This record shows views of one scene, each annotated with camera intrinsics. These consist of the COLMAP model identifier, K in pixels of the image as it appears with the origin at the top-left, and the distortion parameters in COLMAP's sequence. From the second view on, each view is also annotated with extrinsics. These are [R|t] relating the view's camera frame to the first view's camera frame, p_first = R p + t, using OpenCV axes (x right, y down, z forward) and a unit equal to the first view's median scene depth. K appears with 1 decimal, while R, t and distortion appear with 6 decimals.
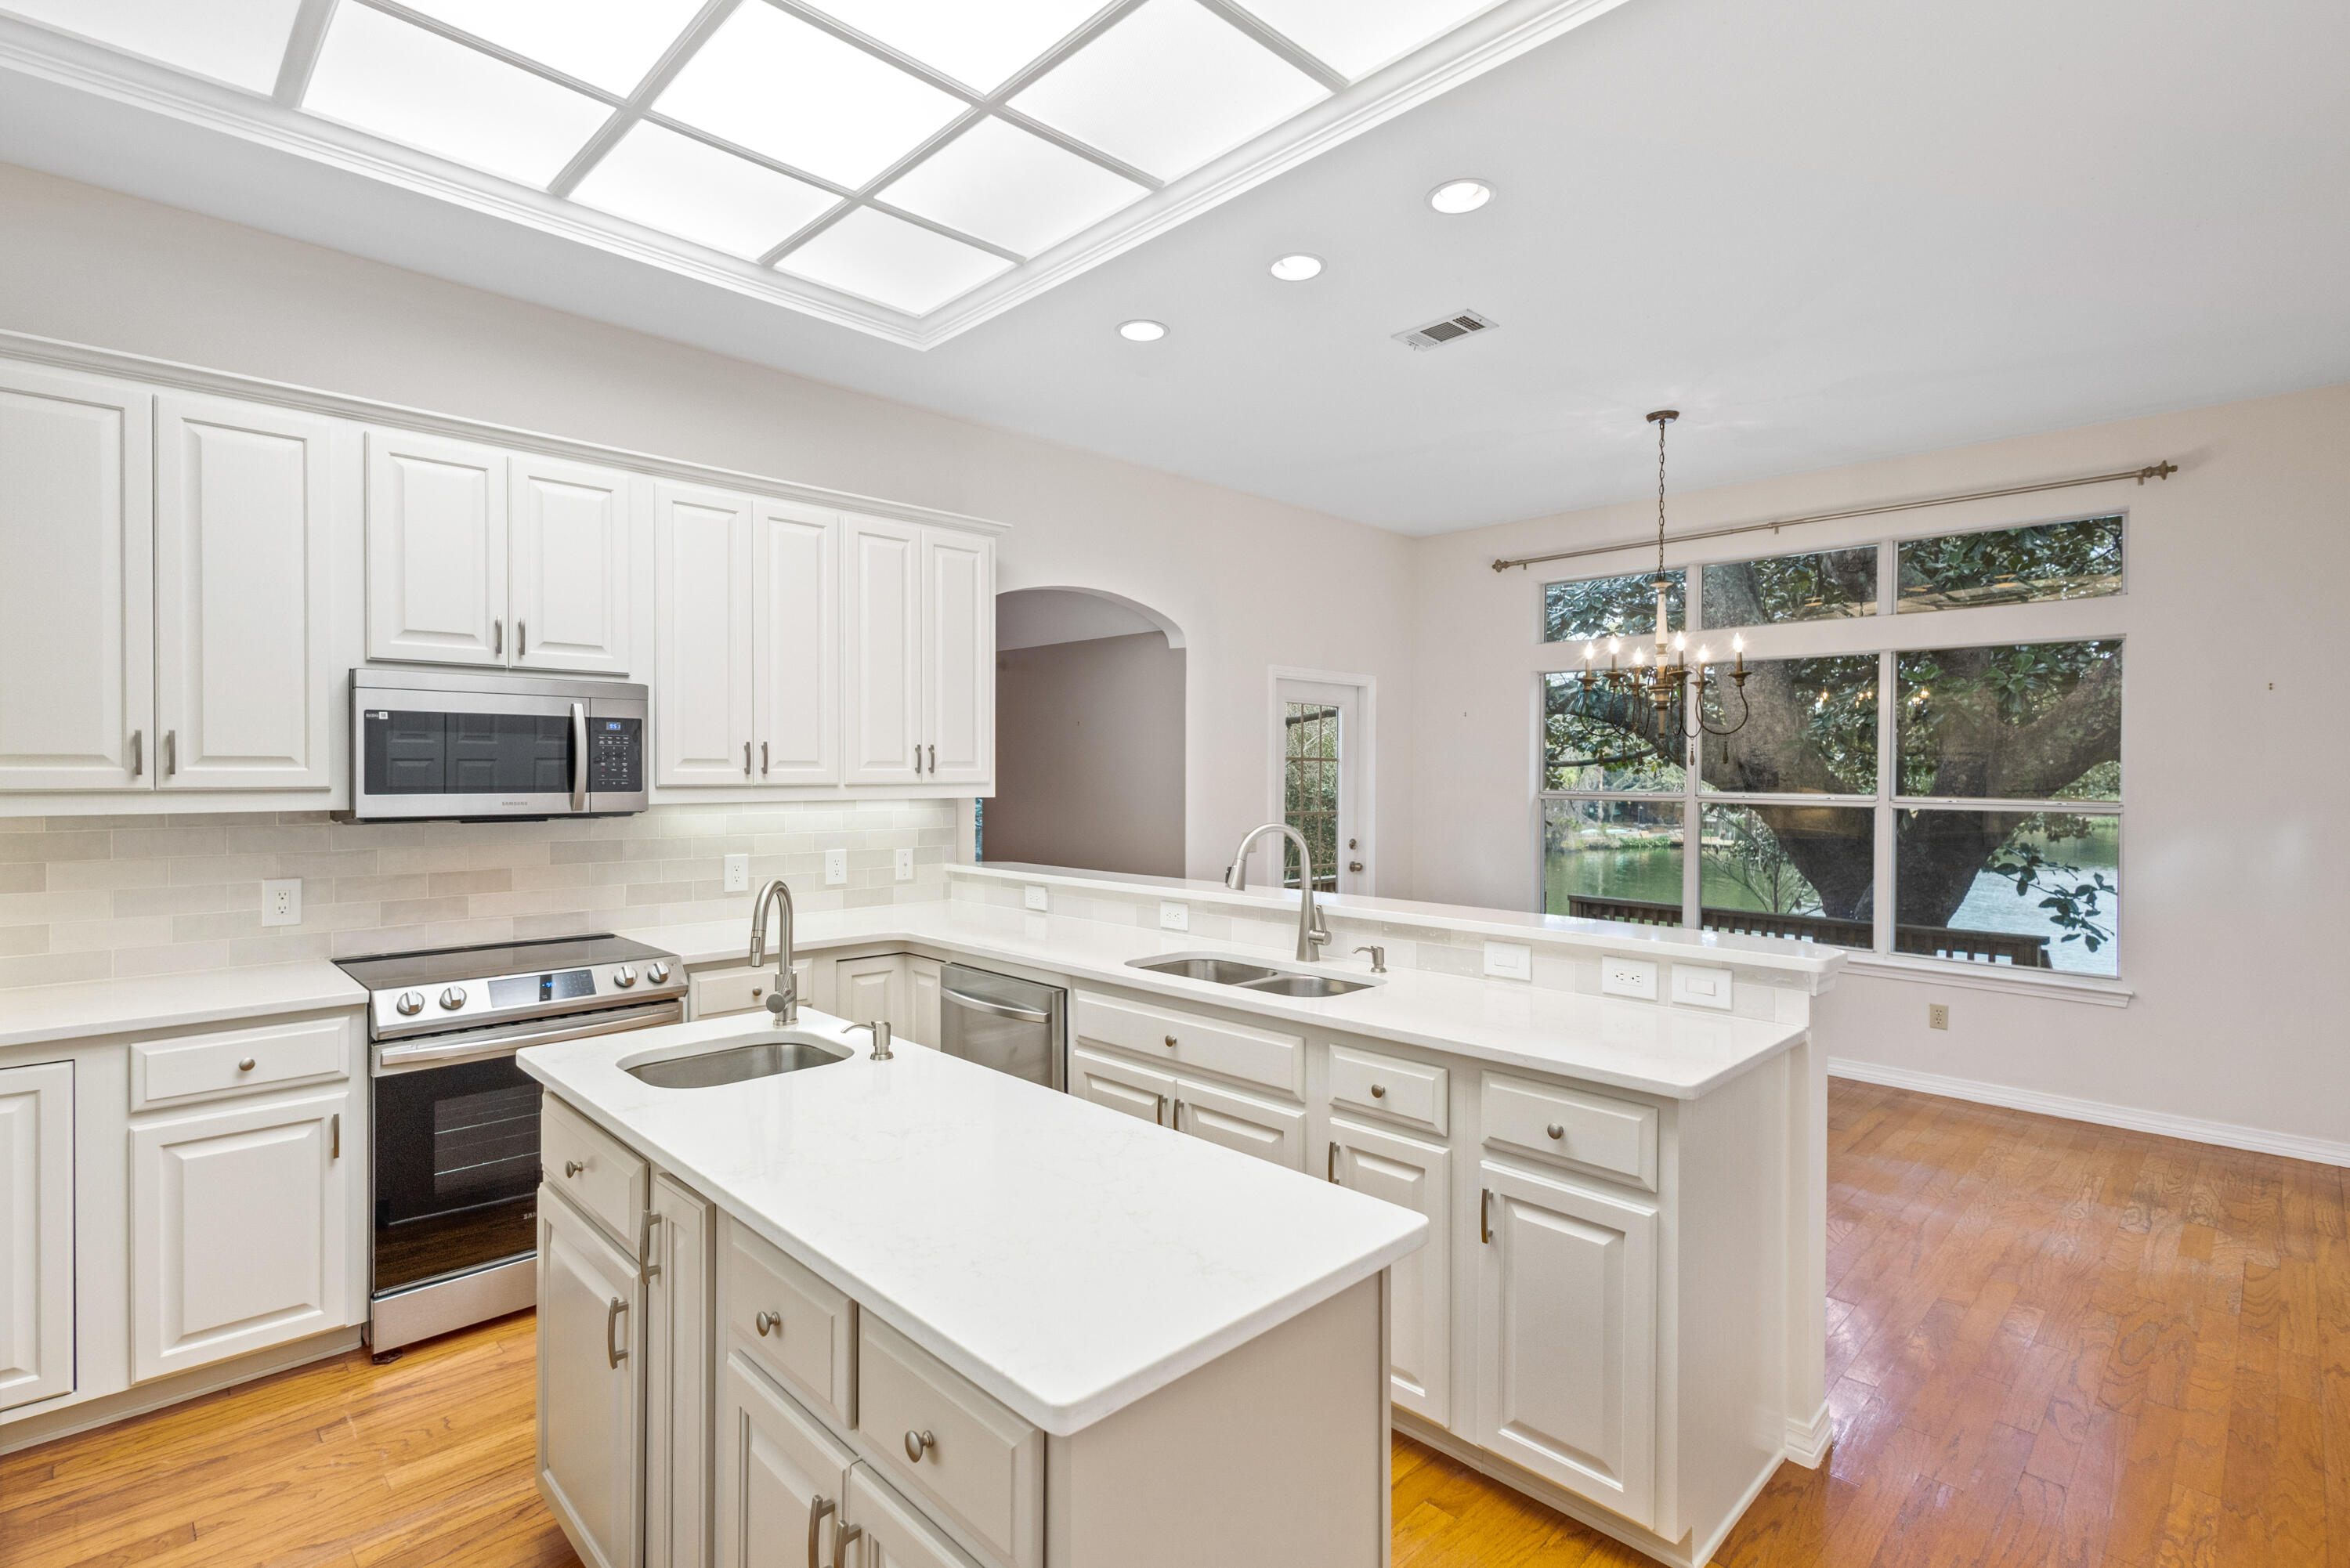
lens RADIAL K [[1123.1, 0, 1166.1], [0, 1123.1, 779.0], [0, 0, 1]] dist [0.004796, 0.000525]
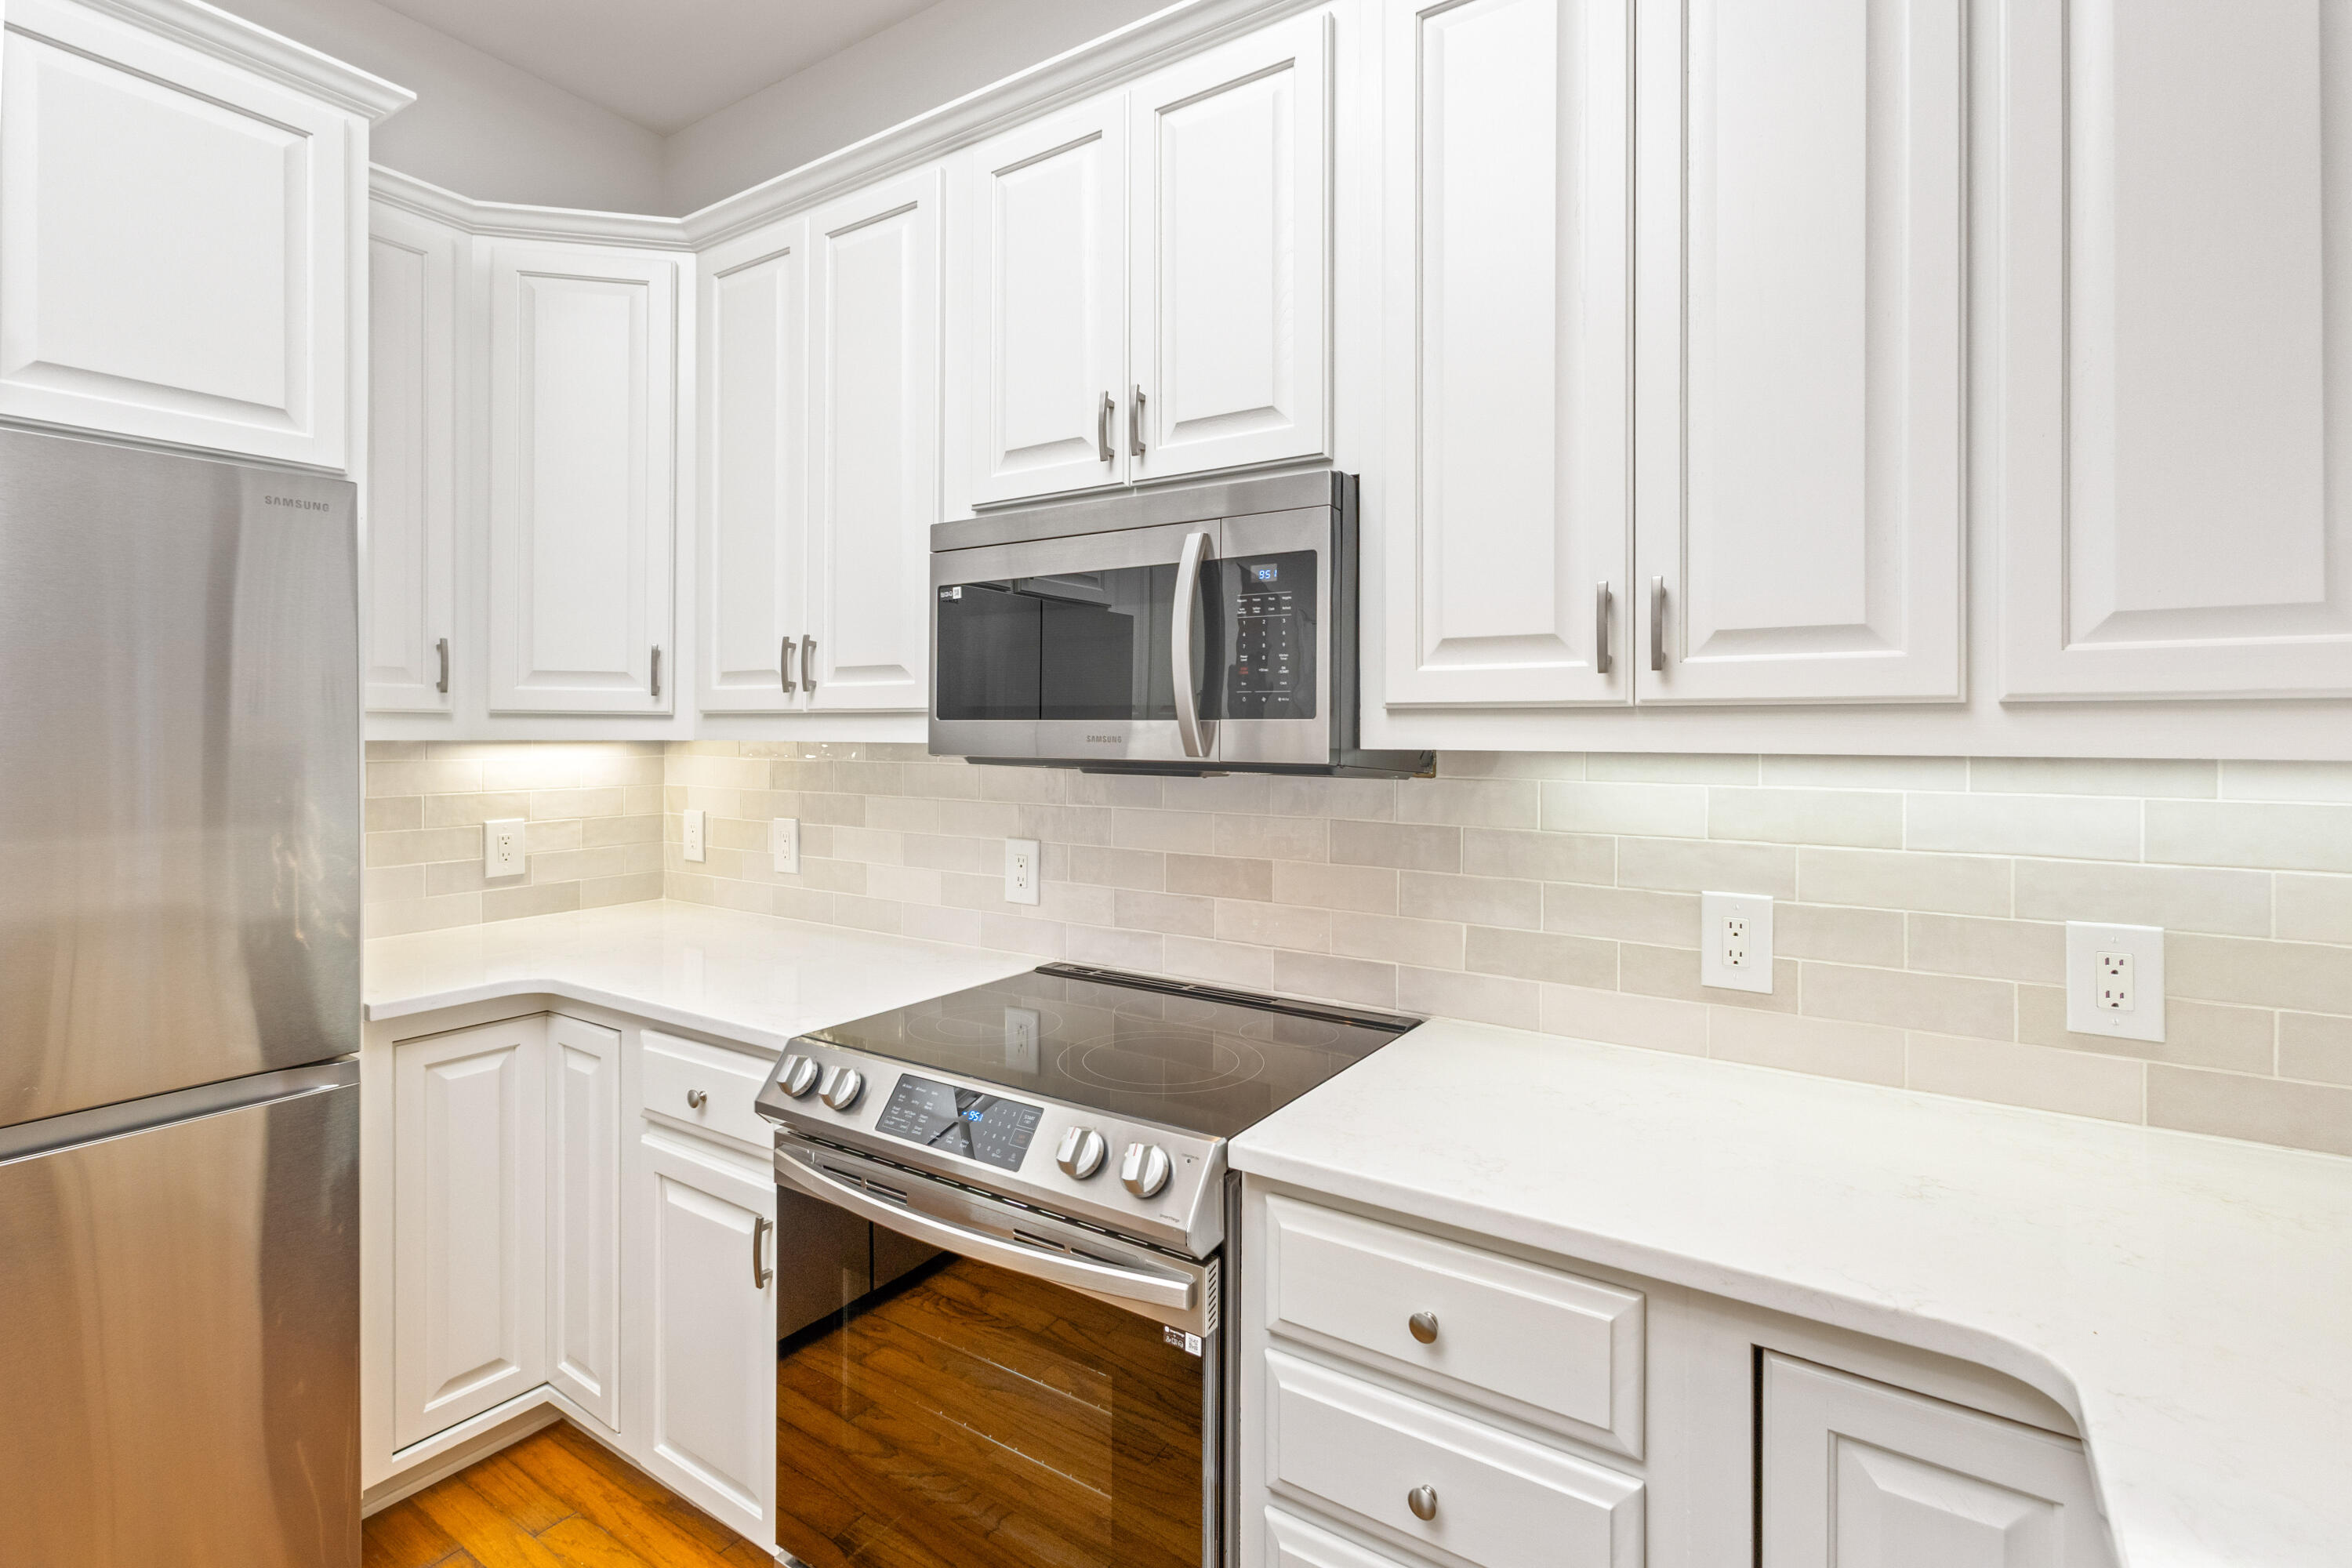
lens RADIAL K [[1118.8, 0, 1119.7], [0, 1118.8, 732.5], [0, 0, 1]] dist [-0.000307, 0.000029]
pose [[0.191279, 0.002096, -0.981533, -0.059634], [-0.011587, 0.999933, -0.000123, 0.018047], [0.981467, 0.011396, 0.191290, 0.857737]]
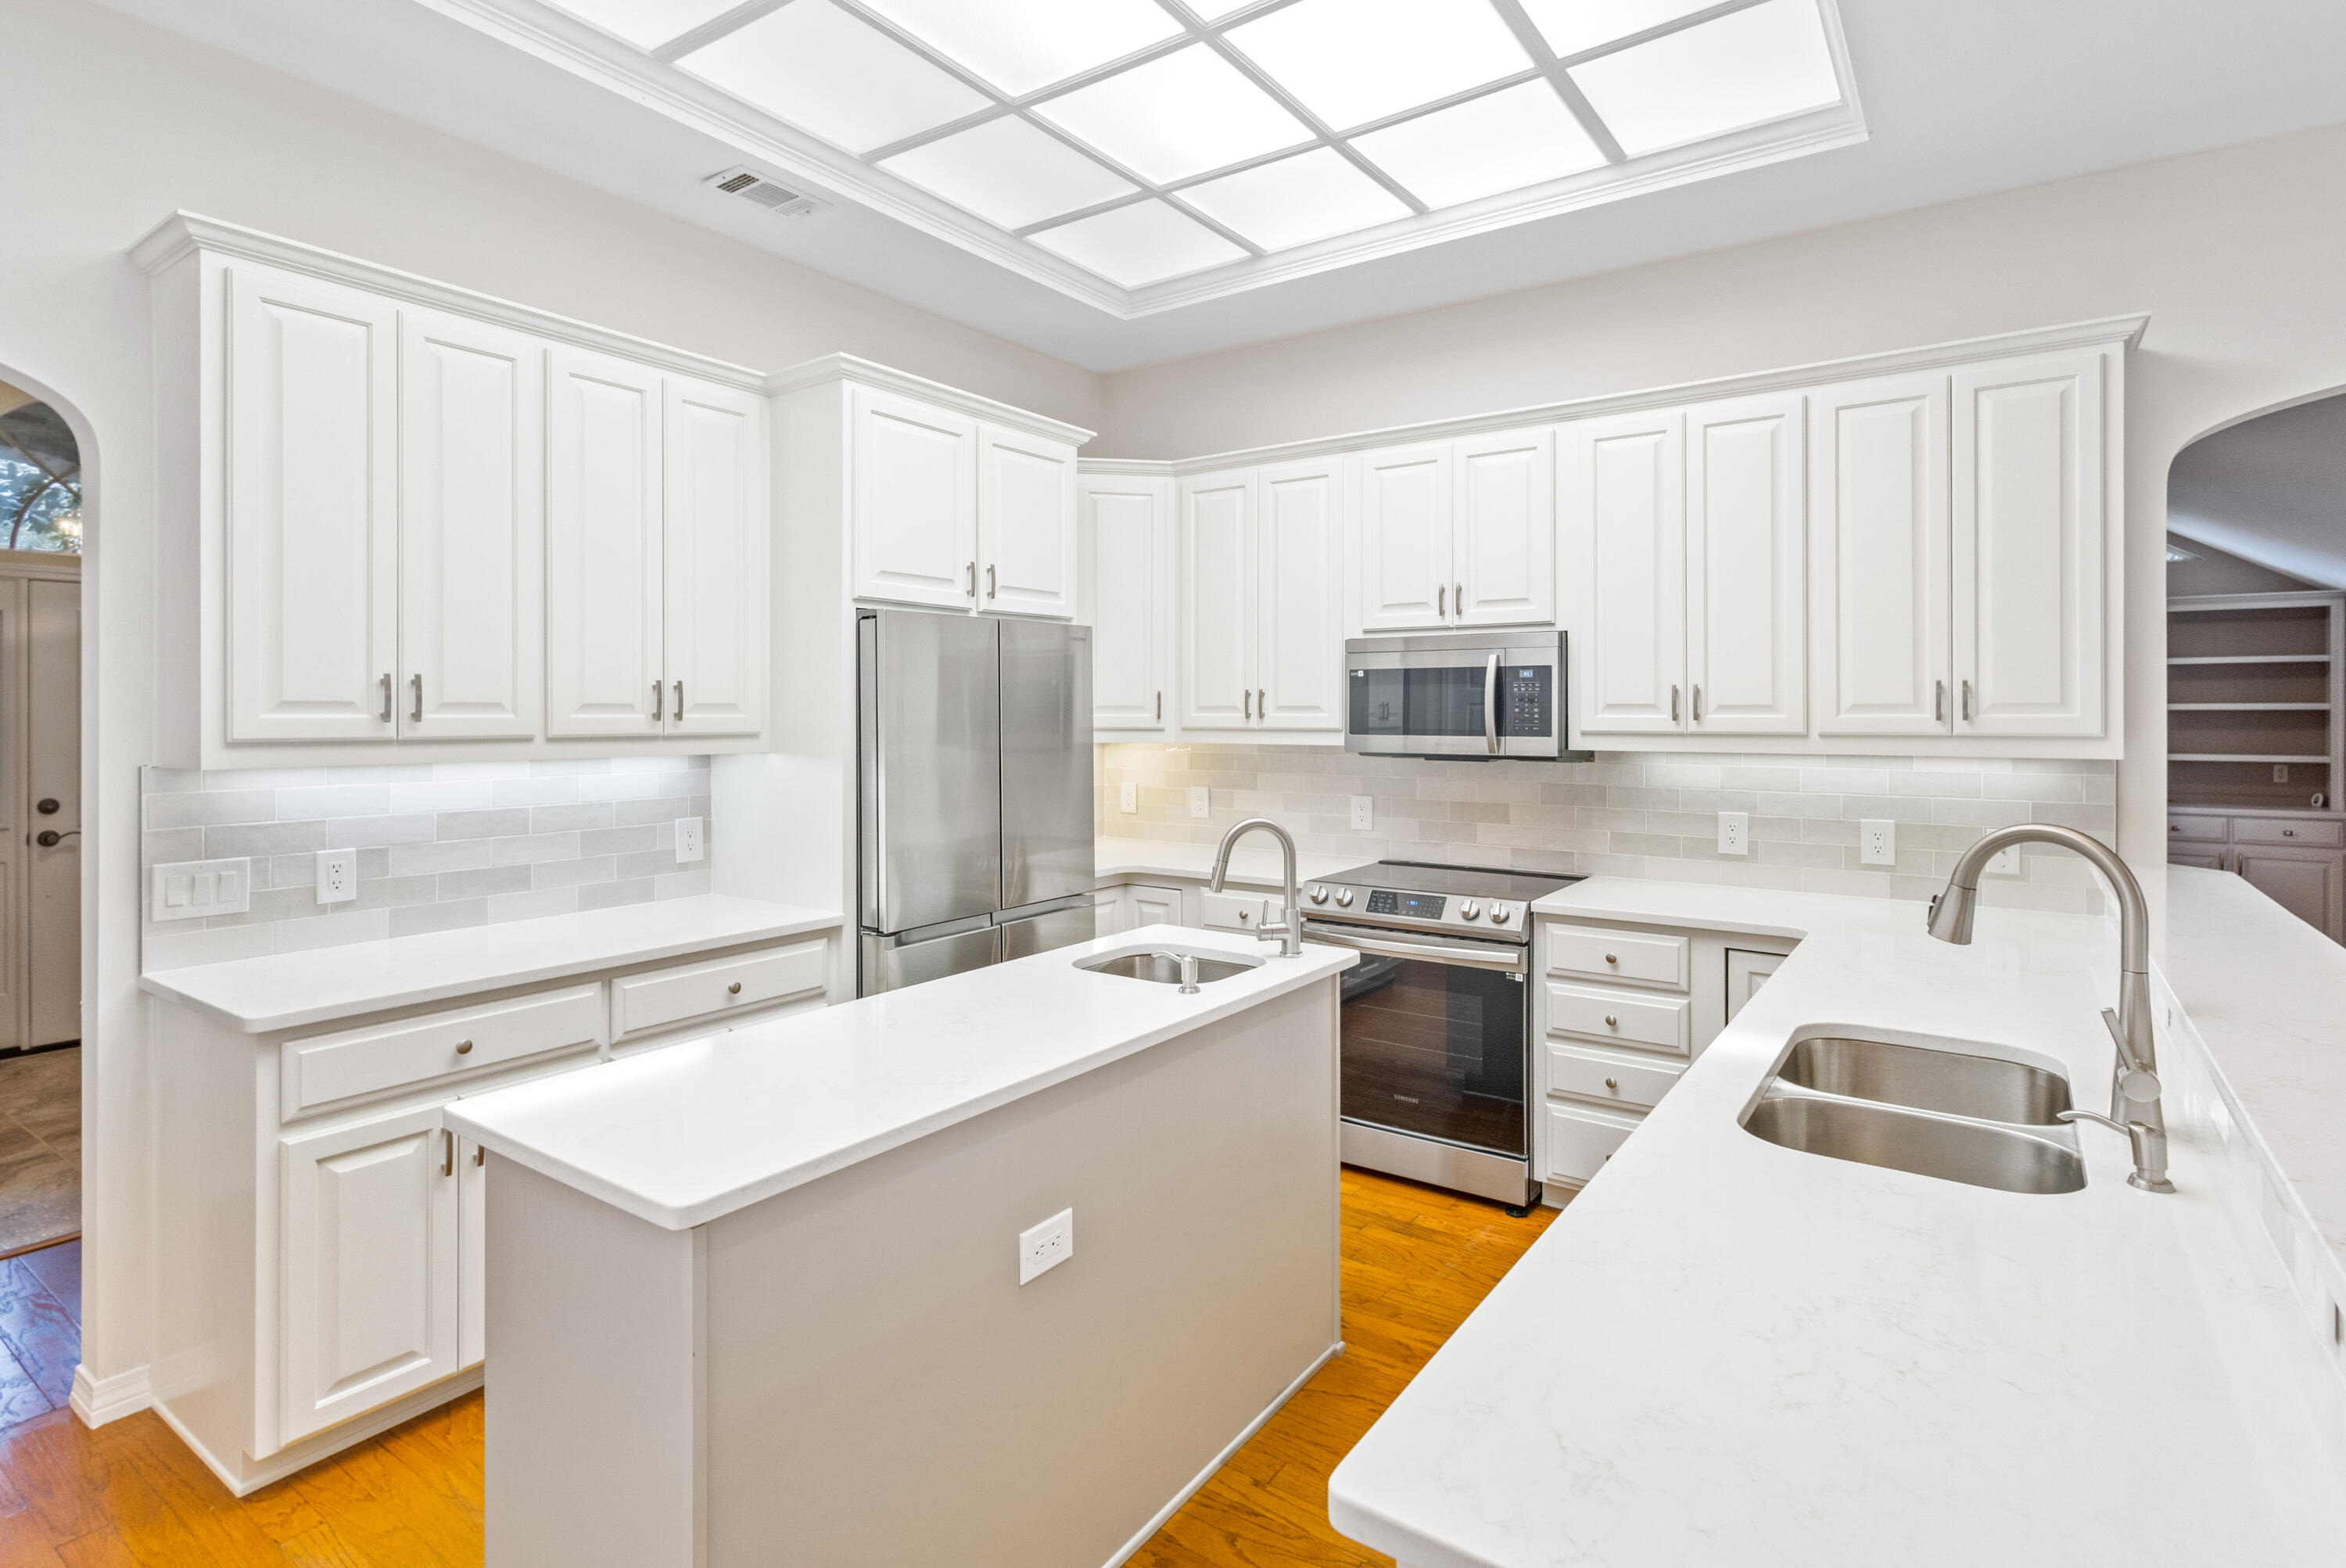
lens RADIAL K [[1135.5, 0, 1170.9], [0, 1135.5, 719.3], [0, 0, 1]] dist [0.002726, 0.000033]
pose [[0.185880, 0.003774, -0.982565, 0.484733], [-0.008417, 0.999962, 0.002248, -0.004195], [0.982536, 0.007853, 0.185905, 0.479900]]
